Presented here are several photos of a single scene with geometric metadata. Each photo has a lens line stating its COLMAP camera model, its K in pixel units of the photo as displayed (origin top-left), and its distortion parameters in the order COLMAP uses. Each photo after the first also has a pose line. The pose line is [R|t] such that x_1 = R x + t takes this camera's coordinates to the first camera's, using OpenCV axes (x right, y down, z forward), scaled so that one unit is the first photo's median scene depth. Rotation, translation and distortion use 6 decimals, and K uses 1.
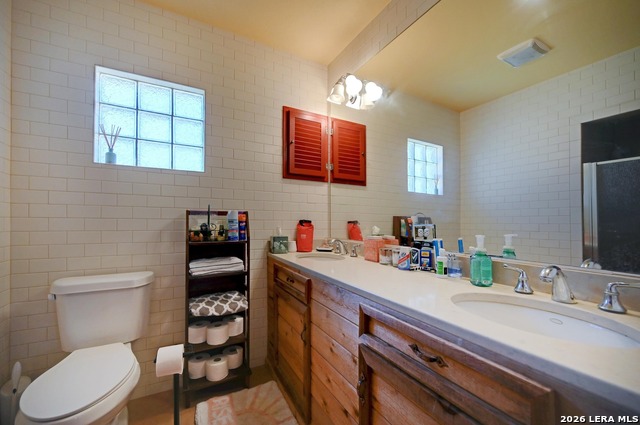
lens RADIAL K [[253.5, 0, 321.8], [0, 253.5, 218.5], [0, 0, 1]] dist [-0.000205, 0.000343]
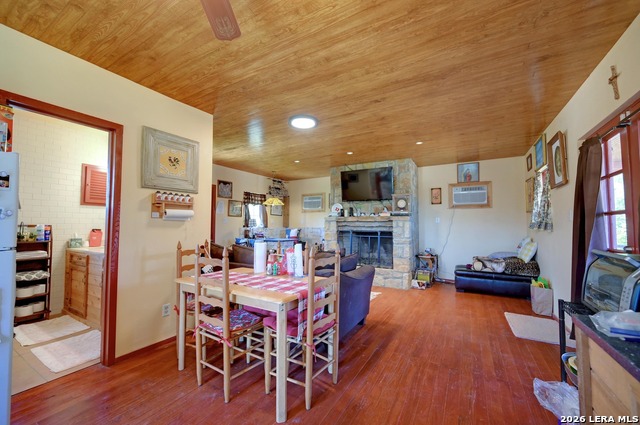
lens RADIAL K [[253.5, 0, 317.8], [0, 253.5, 214.1], [0, 0, 1]] dist [-0.000205, 0.000343]
pose [[0.858797, 0.022990, 0.511799, 0.429844], [-0.007165, 0.999434, -0.032872, -0.060675], [-0.512265, 0.024563, 0.858476, -1.596875]]
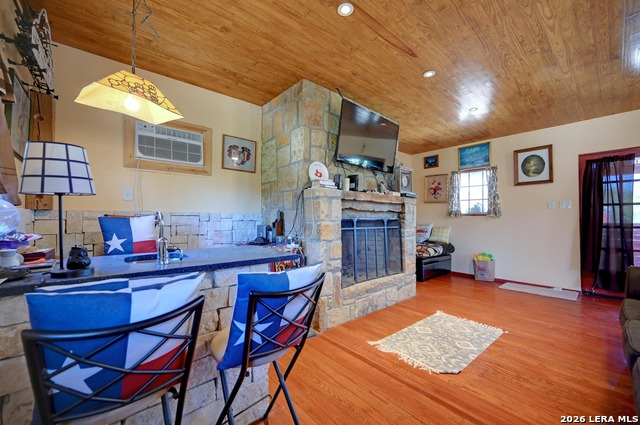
lens RADIAL K [[253.5, 0, 319.6], [0, 253.5, 214.5], [0, 0, 1]] dist [-0.000205, 0.000343]
pose [[-0.204108, 0.005137, 0.978935, 1.085518], [-0.018741, 0.999782, -0.009154, 0.097276], [-0.978769, -0.020215, -0.203967, 3.766104]]
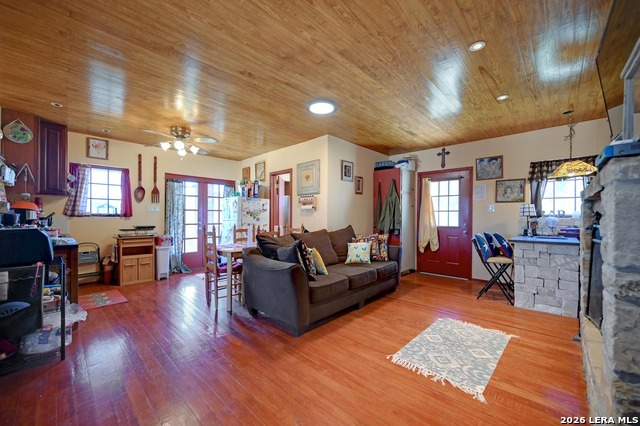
lens RADIAL K [[253.5, 0, 321.5], [0, 253.5, 216.1], [0, 0, 1]] dist [-0.000205, 0.000343]
pose [[0.311459, -0.004586, -0.950248, 4.961626], [0.012703, 0.999919, -0.000662, 0.009390], [0.950175, -0.011865, 0.311492, 0.292985]]
